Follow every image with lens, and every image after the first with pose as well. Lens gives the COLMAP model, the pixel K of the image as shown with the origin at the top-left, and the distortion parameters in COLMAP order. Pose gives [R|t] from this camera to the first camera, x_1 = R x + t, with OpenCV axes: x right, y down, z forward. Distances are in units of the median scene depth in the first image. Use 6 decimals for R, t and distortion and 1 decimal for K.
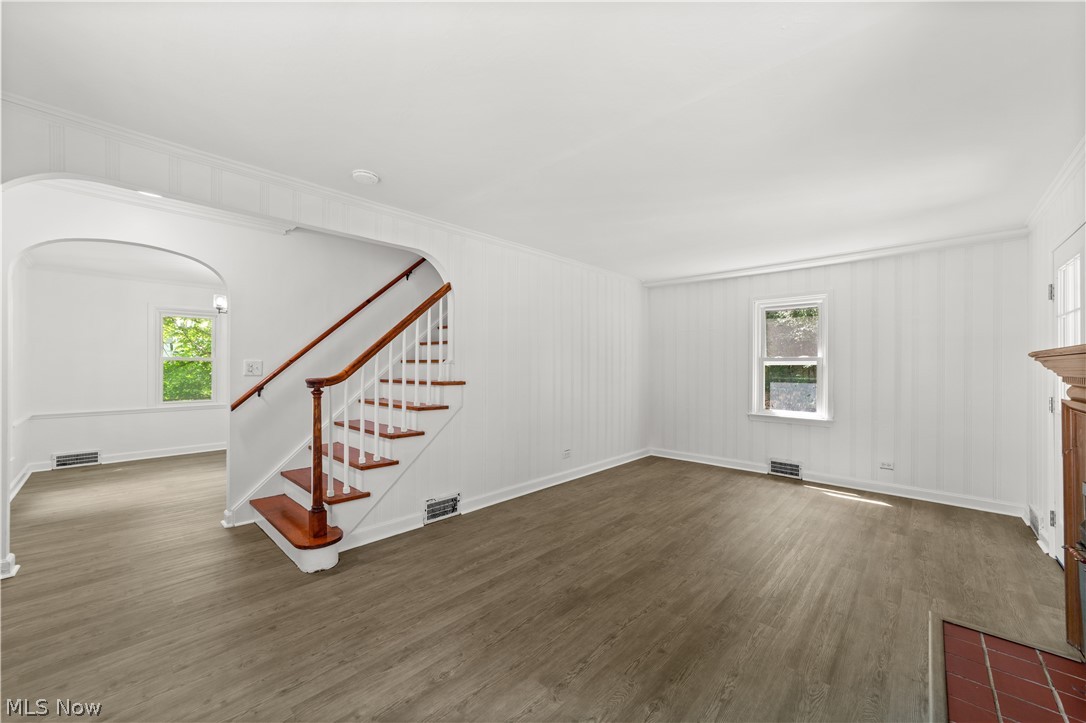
lens RADIAL K [[421.3, 0, 536.4], [0, 421.3, 359.8], [0, 0, 1]] dist [-0.013631, 0.006517]
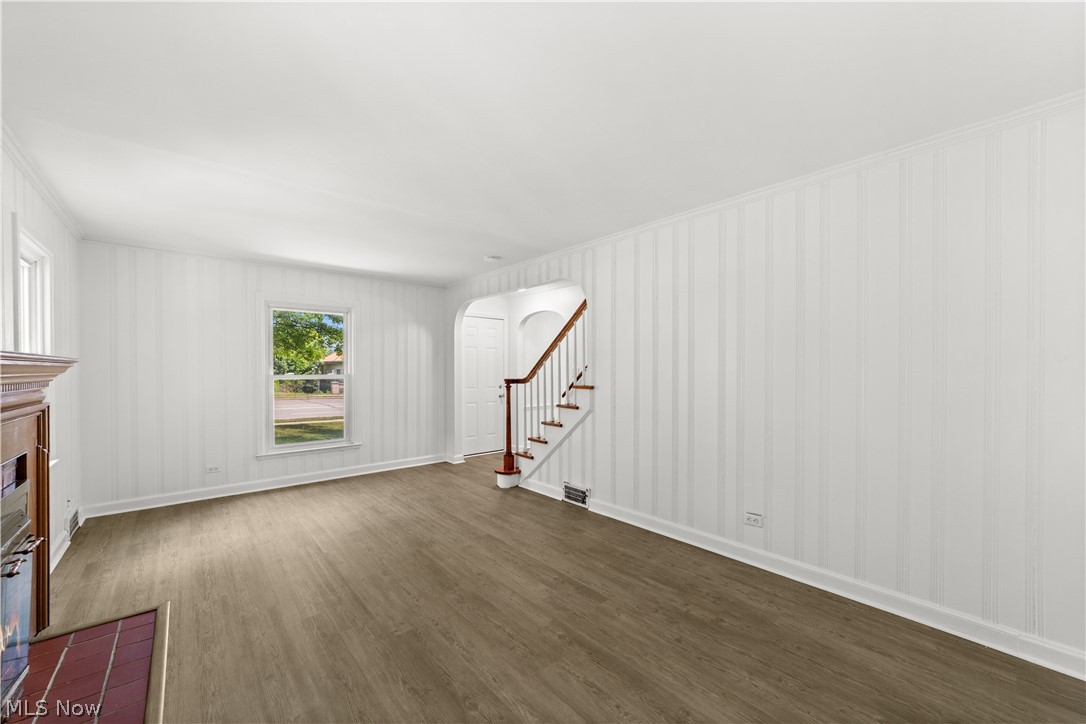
lens RADIAL K [[421.3, 0, 539.1], [0, 421.3, 366.6], [0, 0, 1]] dist [-0.013631, 0.006517]
pose [[-0.096066, -0.008073, -0.995342, 1.139566], [0.008672, 0.999922, -0.008947, 0.010625], [0.995337, -0.009491, -0.095989, 1.226421]]
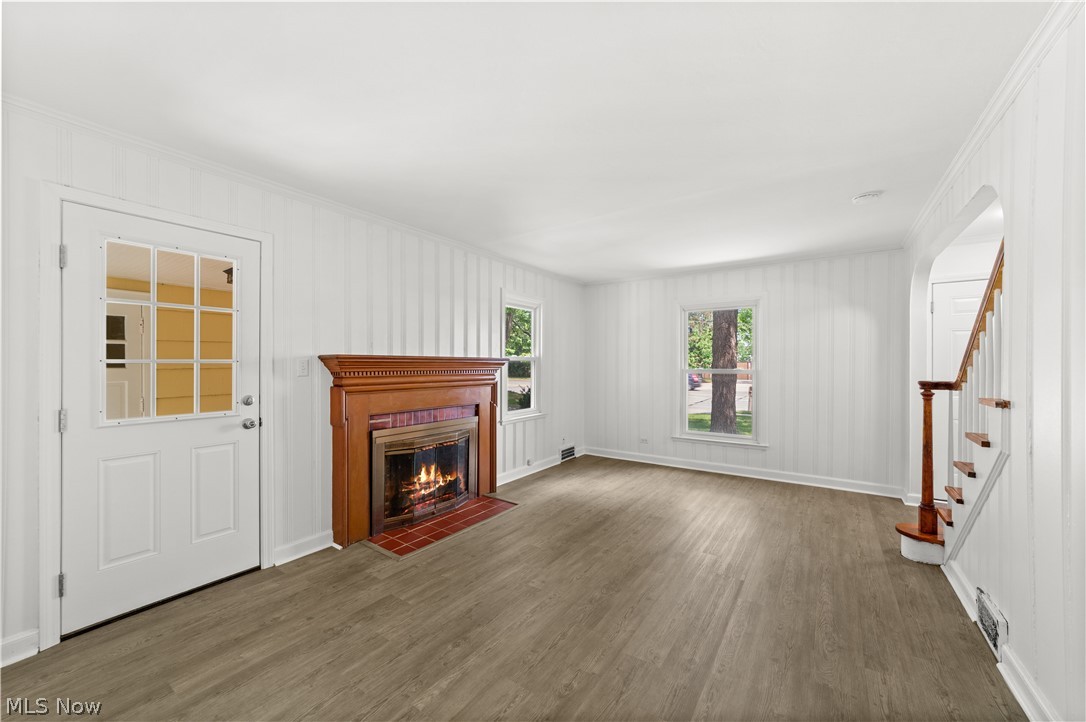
lens RADIAL K [[421.3, 0, 544.8], [0, 421.3, 361.9], [0, 0, 1]] dist [-0.013631, 0.006517]
pose [[-0.986941, -0.009277, -0.160812, 0.551351], [-0.007223, 0.999885, -0.013353, 0.016938], [0.160918, -0.012018, -0.986895, 1.773901]]
